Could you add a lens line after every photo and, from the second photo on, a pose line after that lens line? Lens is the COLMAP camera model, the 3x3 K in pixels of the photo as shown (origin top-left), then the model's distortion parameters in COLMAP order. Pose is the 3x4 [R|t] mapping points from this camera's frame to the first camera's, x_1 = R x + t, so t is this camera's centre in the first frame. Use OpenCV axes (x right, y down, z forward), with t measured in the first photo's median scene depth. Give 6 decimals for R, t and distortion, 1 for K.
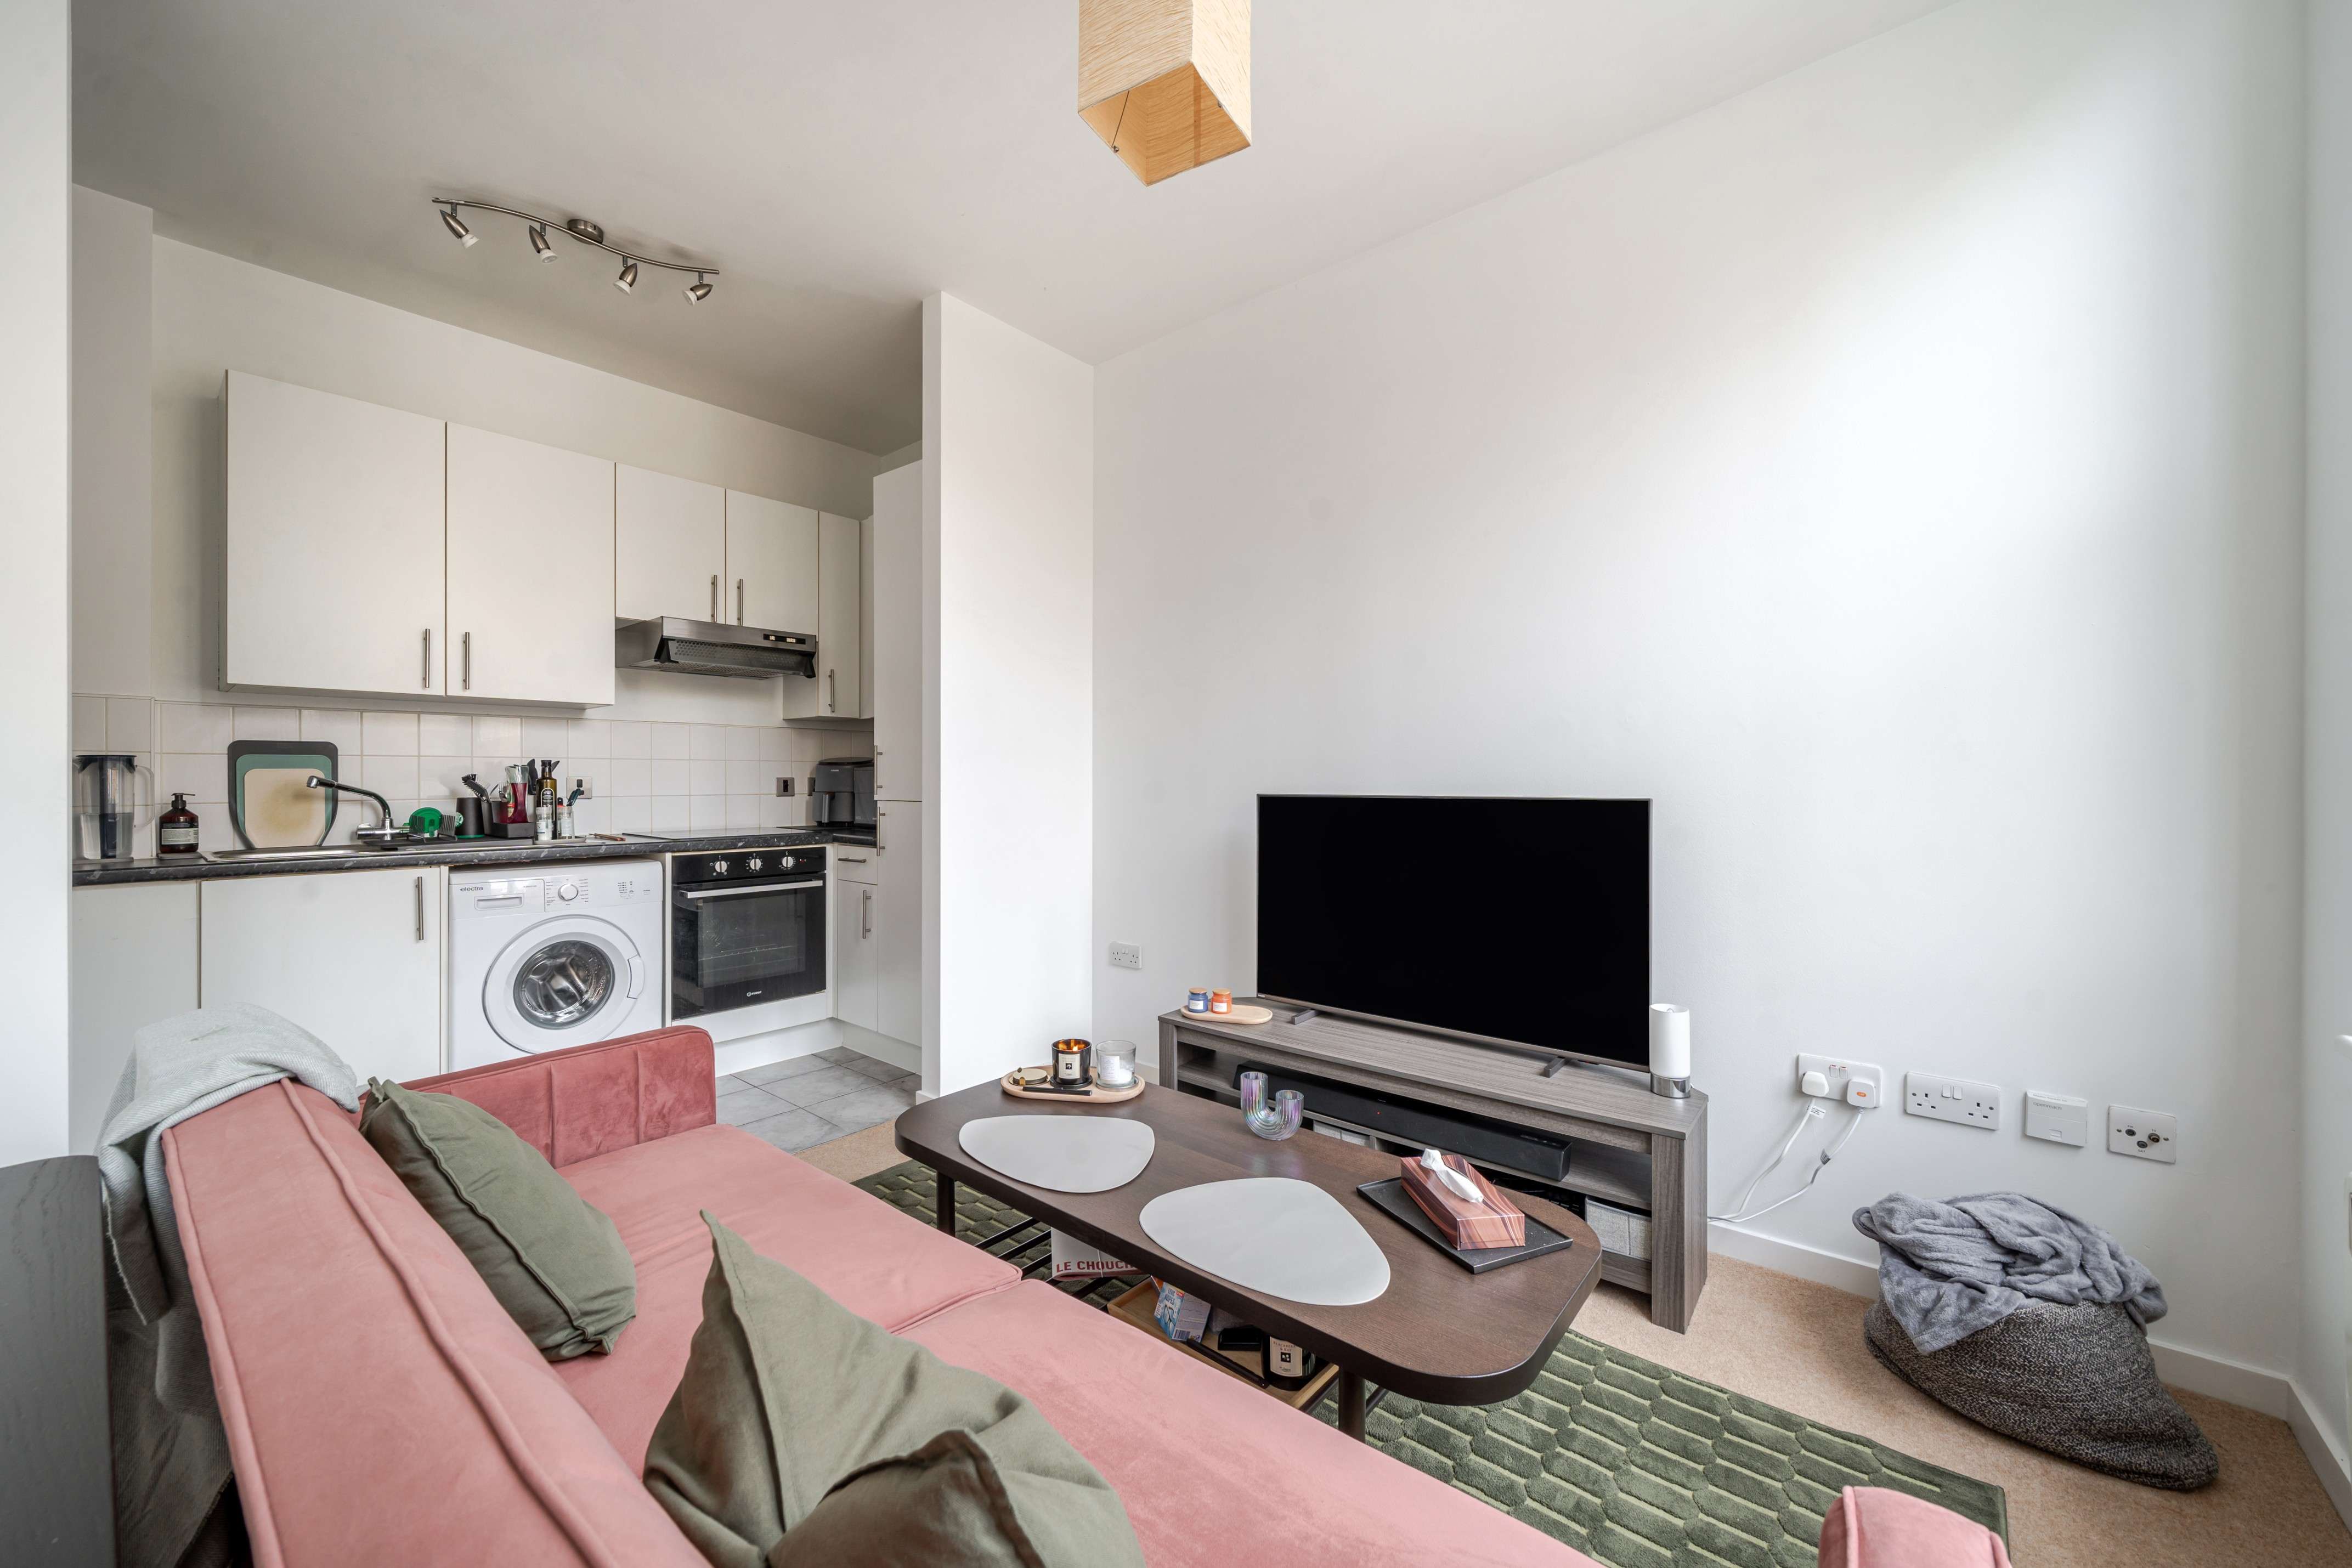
lens RADIAL K [[895.5, 0, 1176.9], [0, 895.5, 789.1], [0, 0, 1]] dist [0.000889, 0.000529]
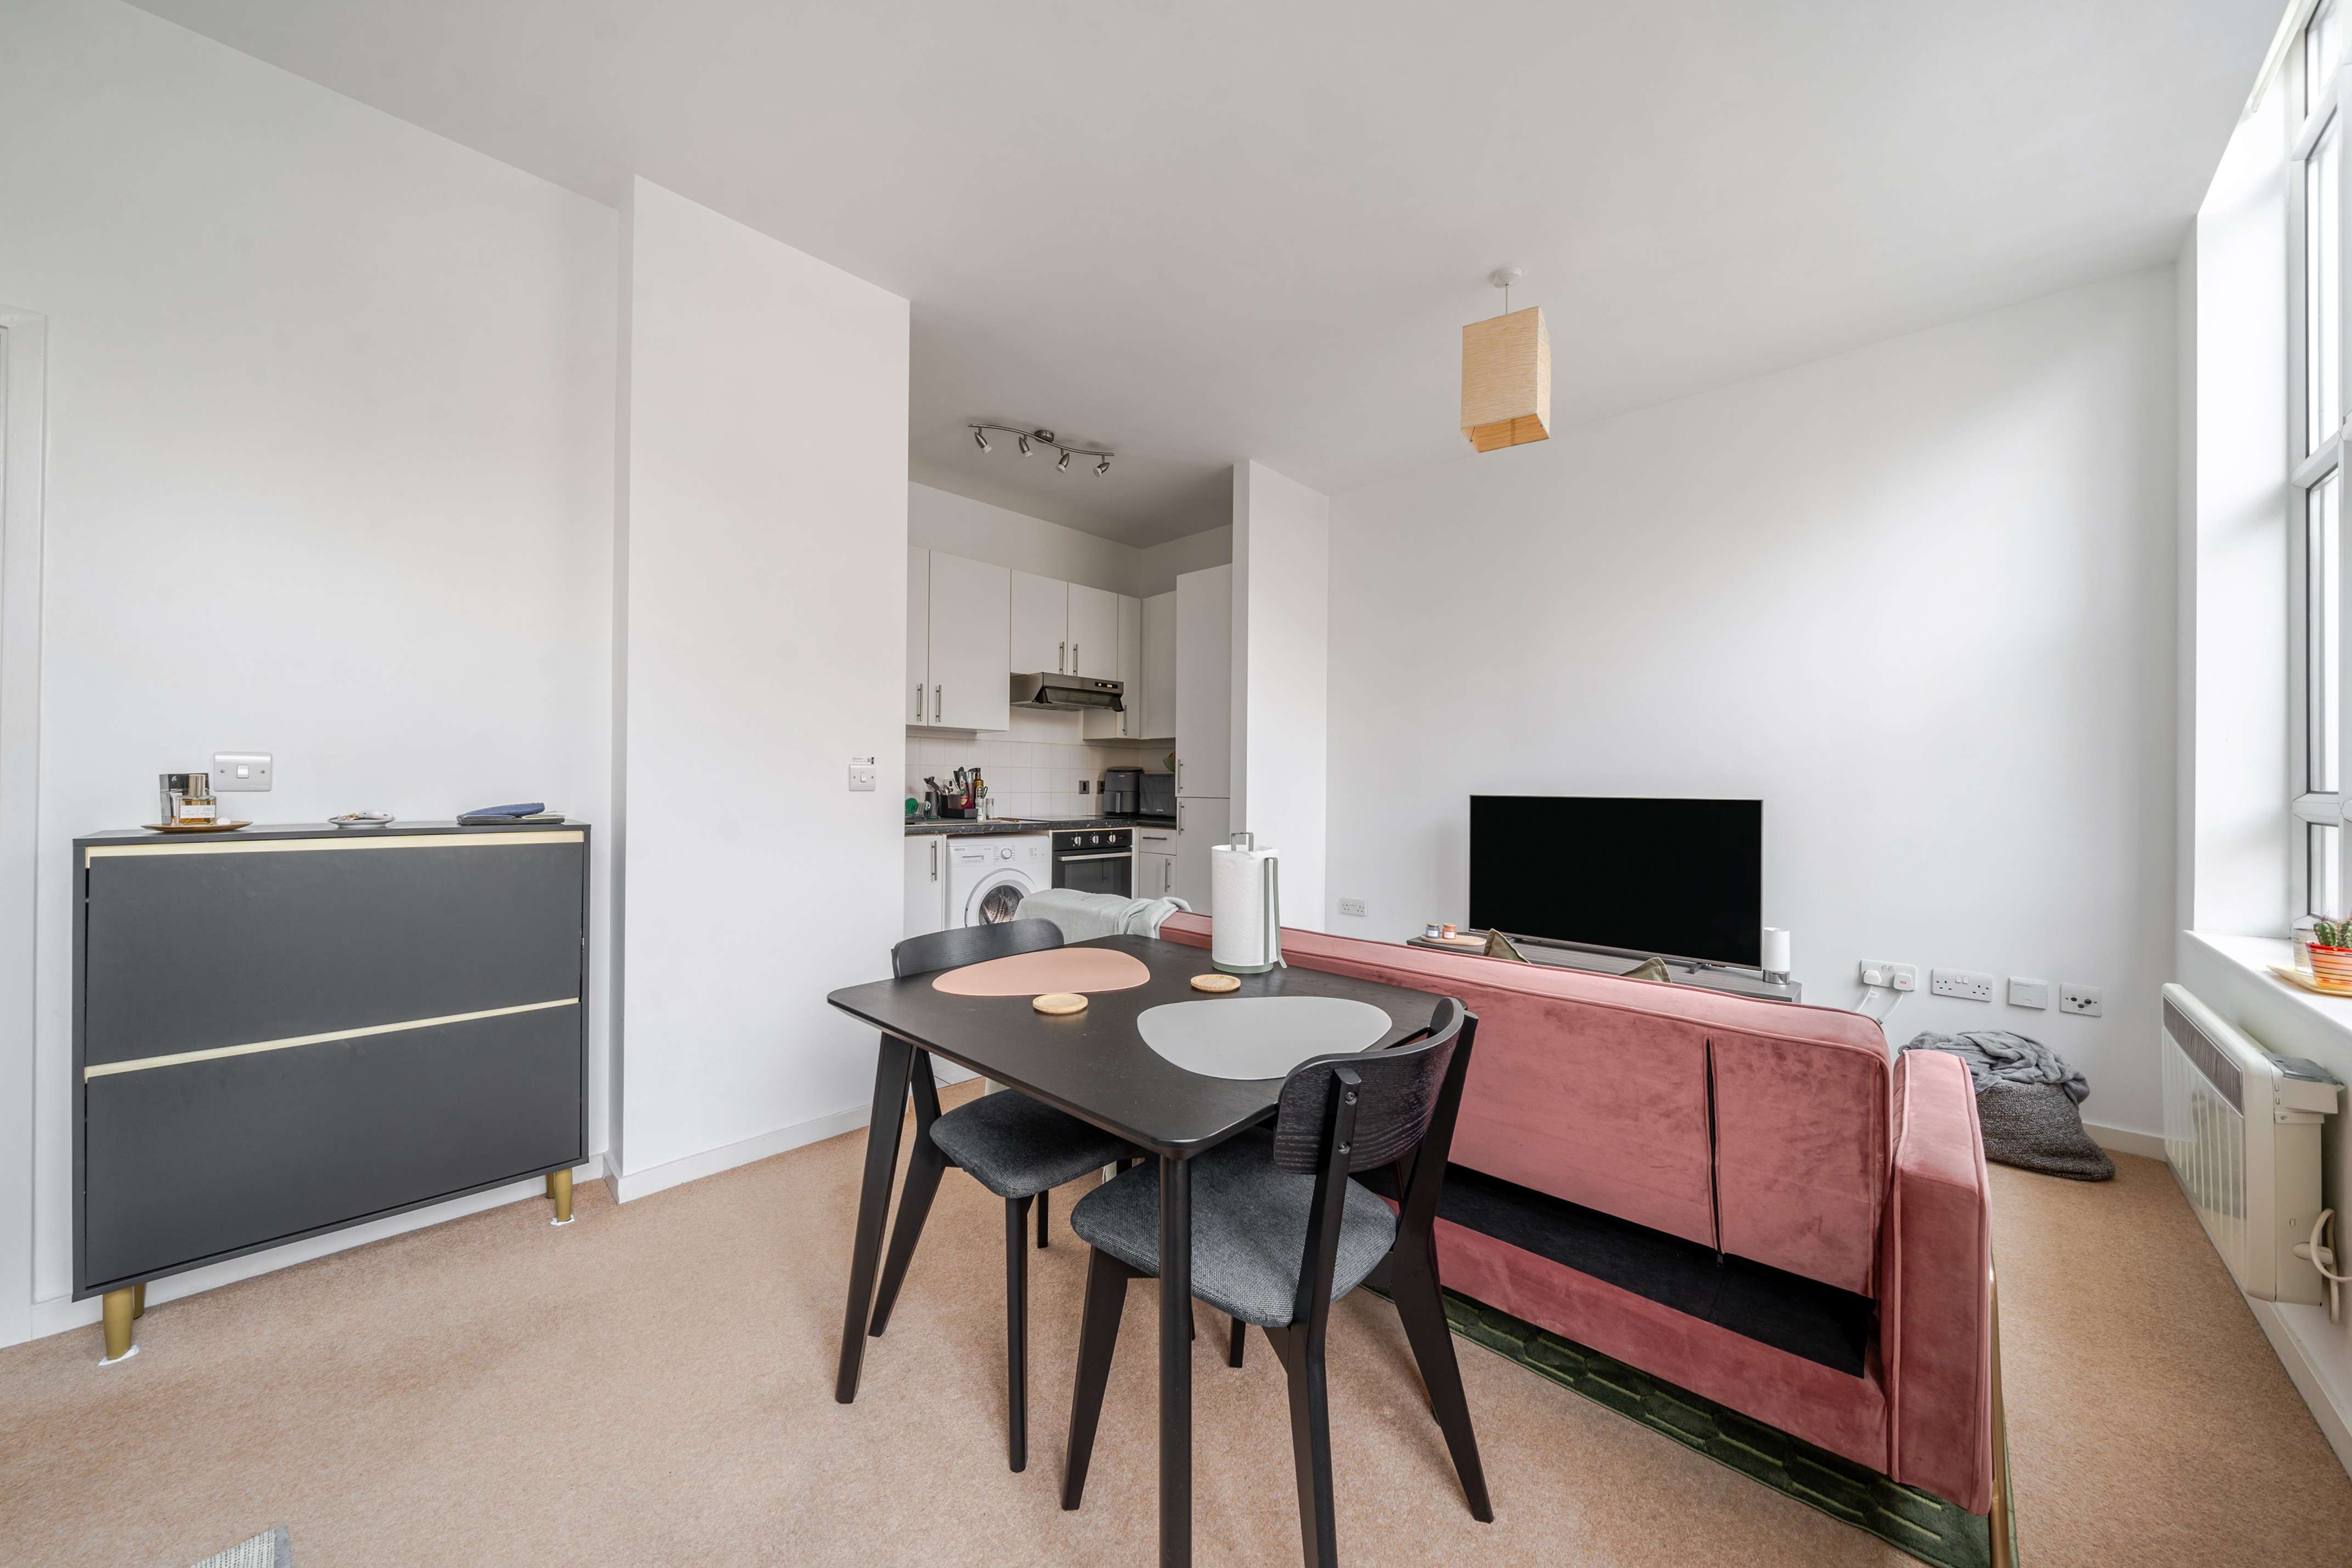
lens RADIAL K [[798.0, 0, 1176.0], [0, 798.0, 784.0], [0, 0, 1]] dist [-0.001952, -0.000361]
pose [[0.996693, 0.010004, -0.080638, -0.271253], [-0.011000, 0.999868, -0.011919, 0.008179], [0.080508, 0.012766, 0.996672, -0.340835]]
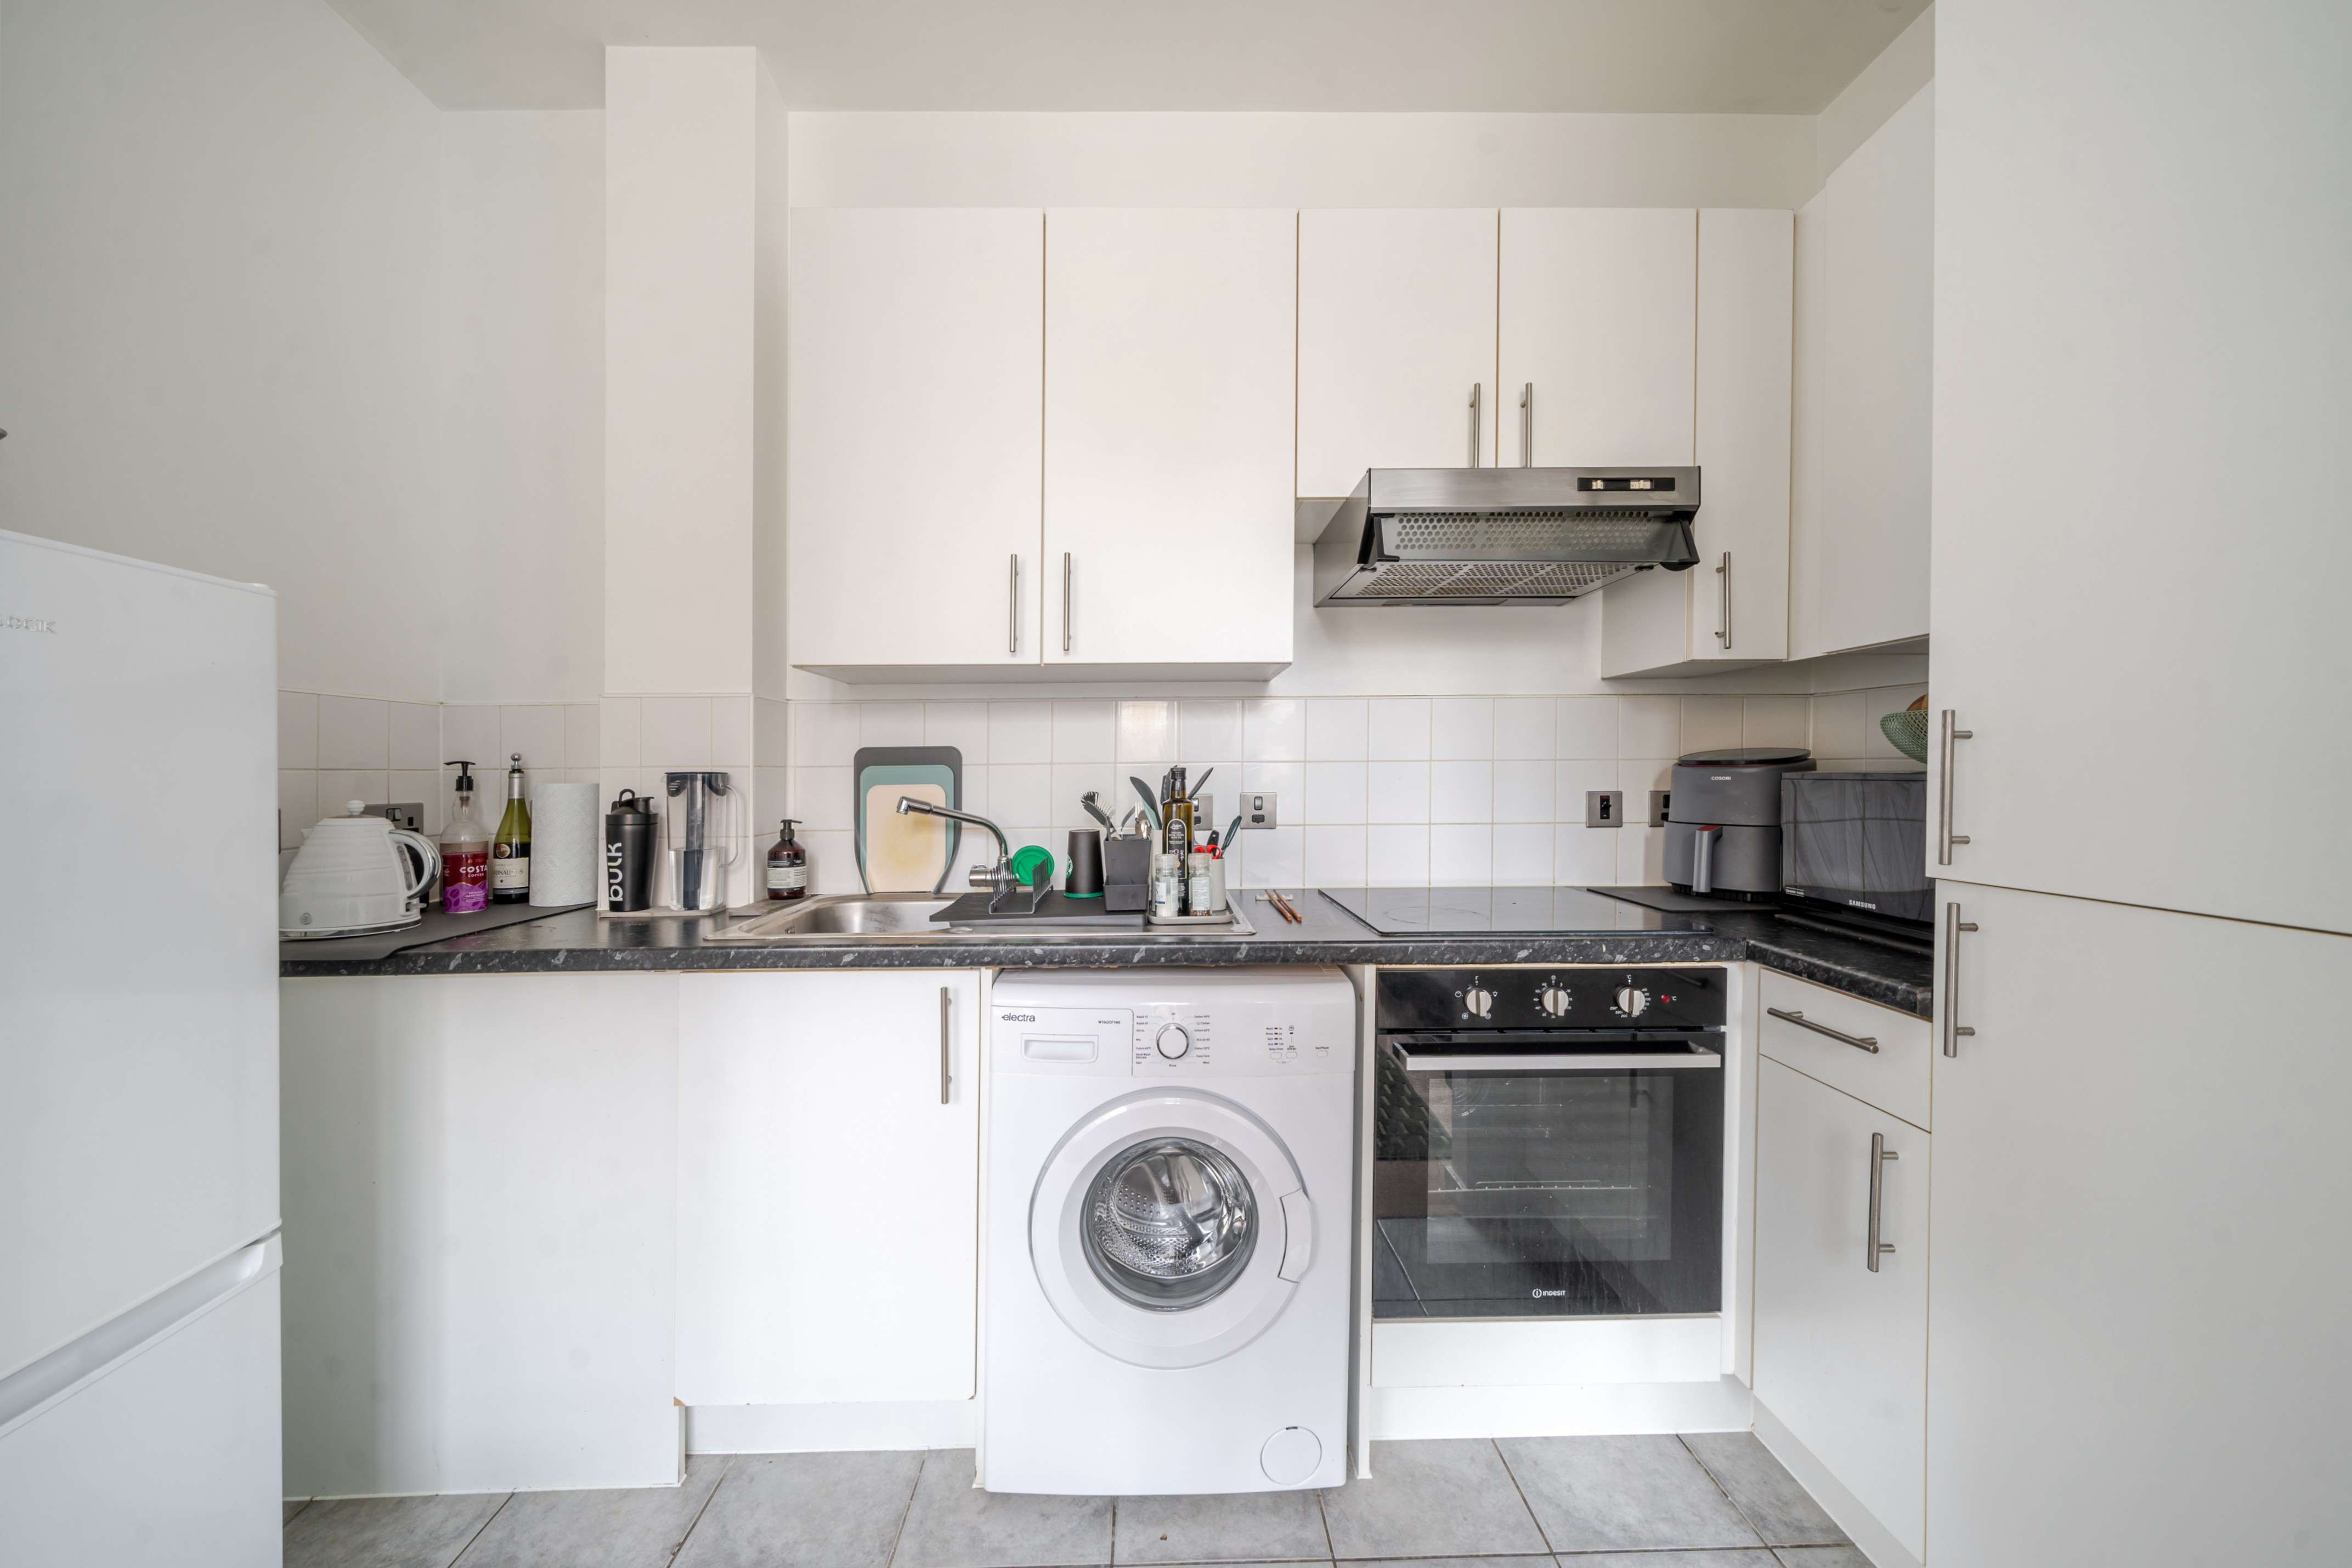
lens RADIAL K [[861.6, 0, 1129.0], [0, 861.6, 795.9], [0, 0, 1]] dist [-0.002247, -0.000208]
pose [[0.642117, 0.016376, -0.766432, -0.331261], [-0.003232, 0.999821, 0.018656, -0.026068], [0.766600, -0.009502, 0.642055, 0.667442]]
